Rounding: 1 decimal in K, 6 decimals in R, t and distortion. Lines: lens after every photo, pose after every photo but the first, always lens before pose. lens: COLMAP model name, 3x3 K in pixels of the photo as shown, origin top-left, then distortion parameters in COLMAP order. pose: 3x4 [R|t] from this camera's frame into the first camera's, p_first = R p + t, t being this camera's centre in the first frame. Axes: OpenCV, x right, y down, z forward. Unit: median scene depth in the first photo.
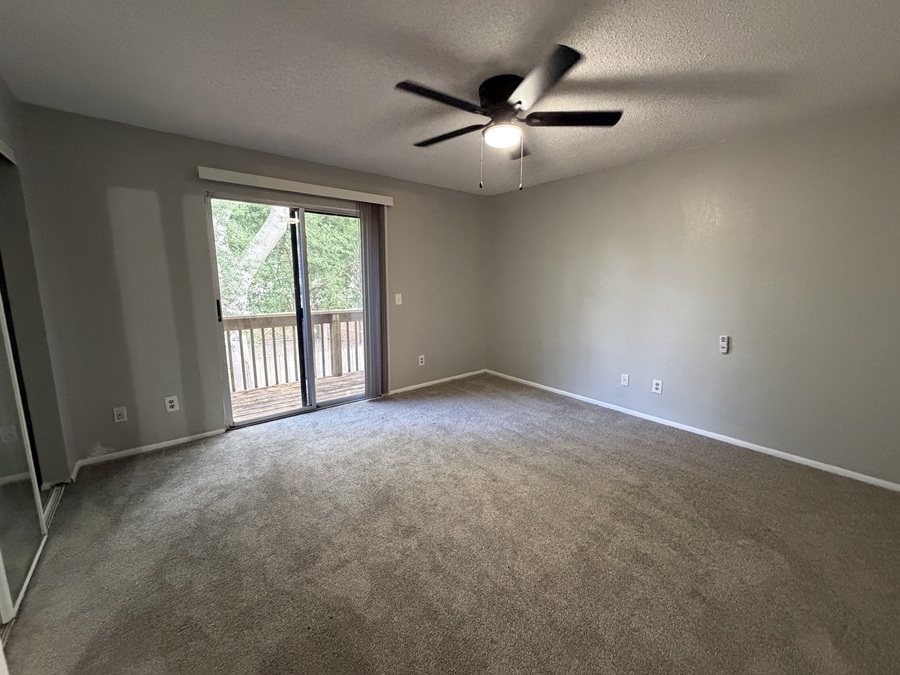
lens RADIAL K [[359.3, 0, 444.5], [0, 359.3, 342.6], [0, 0, 1]] dist [-0.001111, -0.000159]
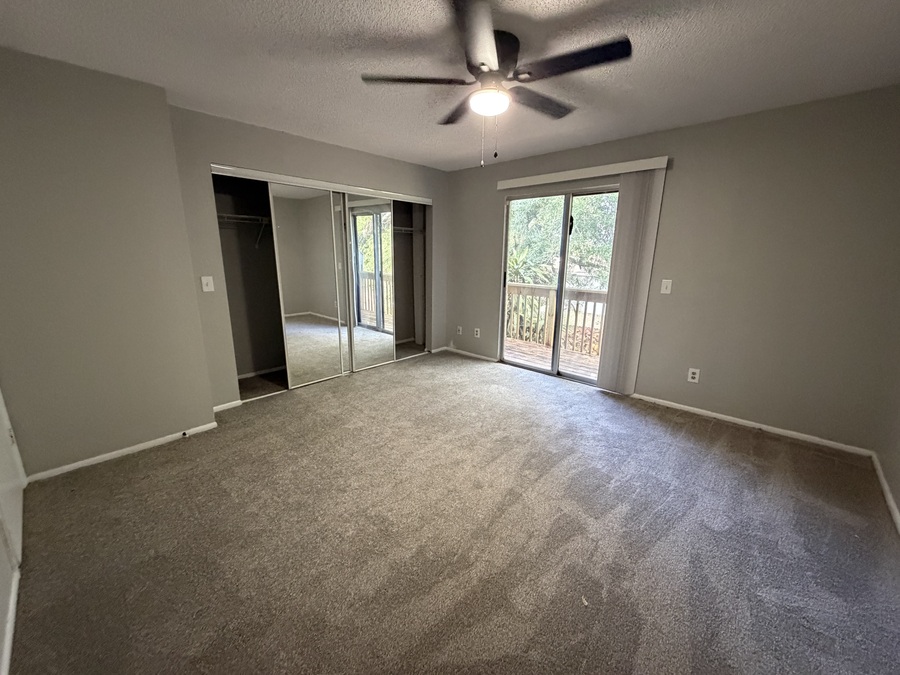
lens RADIAL K [[359.3, 0, 444.1], [0, 359.3, 333.3], [0, 0, 1]] dist [-0.001111, -0.000159]
pose [[0.140080, 0.219379, -0.965531, 0.665639], [-0.186532, 0.963532, 0.191862, -0.093101], [0.972411, 0.153226, 0.175893, 0.461315]]
